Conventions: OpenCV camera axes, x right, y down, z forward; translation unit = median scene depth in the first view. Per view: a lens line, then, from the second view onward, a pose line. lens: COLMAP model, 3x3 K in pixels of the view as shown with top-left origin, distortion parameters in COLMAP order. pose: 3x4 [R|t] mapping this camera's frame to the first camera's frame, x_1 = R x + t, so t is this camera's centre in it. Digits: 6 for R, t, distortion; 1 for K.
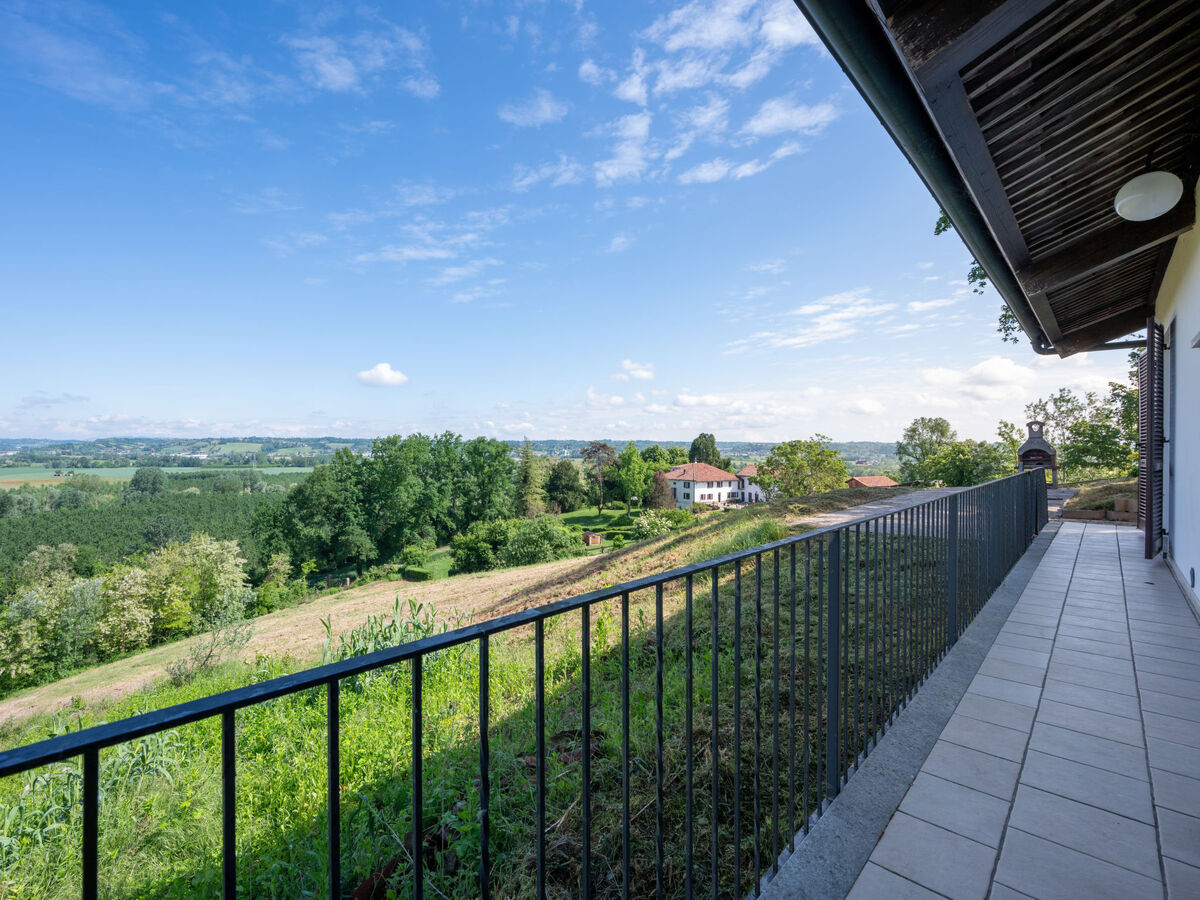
lens RADIAL K [[813.1, 0, 600.0], [0, 813.1, 450.0], [0, 0, 1]] dist [0.000920, -0.007192]
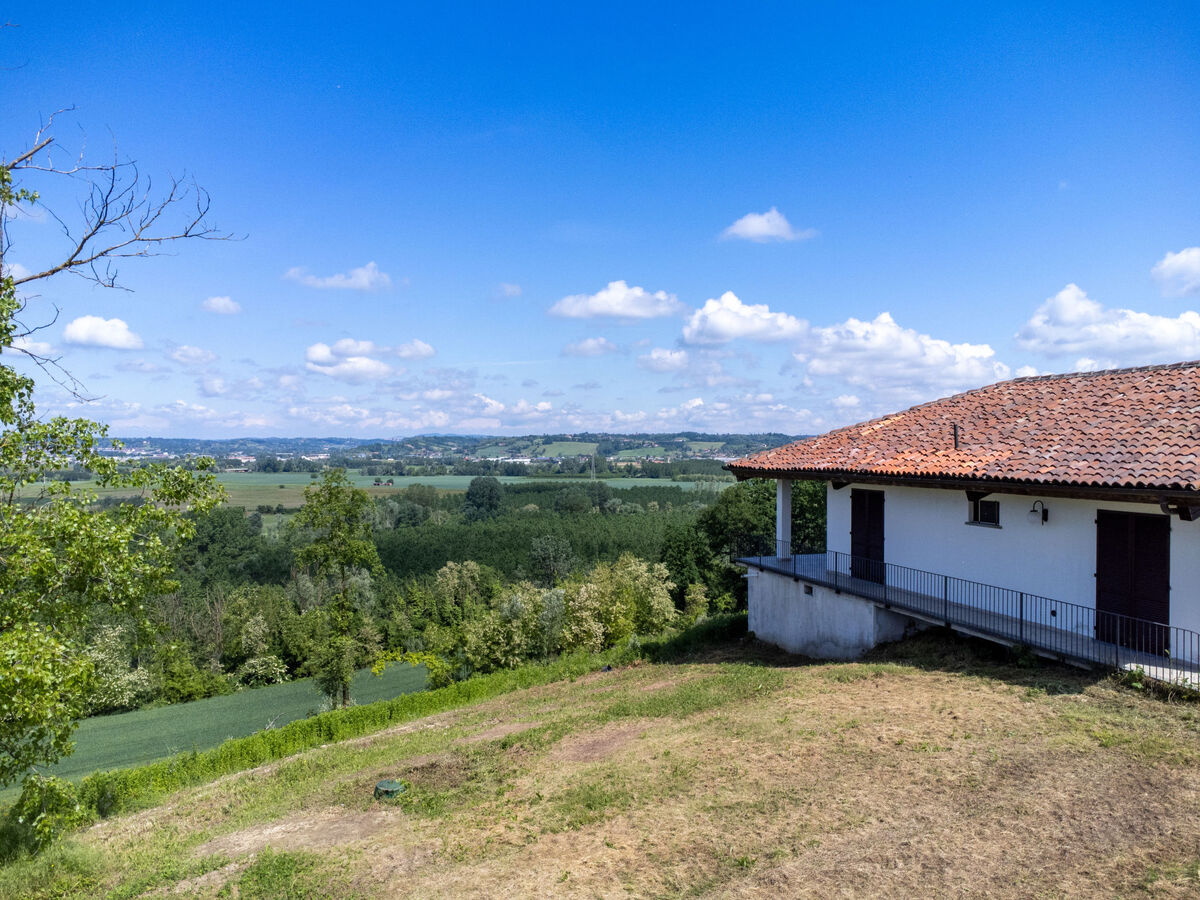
lens RADIAL K [[813.1, 0, 600.0], [0, 813.1, 450.0], [0, 0, 1]] dist [0.000920, -0.007192]
pose [[0.856101, -0.009276, -0.516725, -0.034260], [-0.006726, 0.999554, -0.029087, 0.011172], [0.516764, 0.028377, 0.855657, 0.249388]]
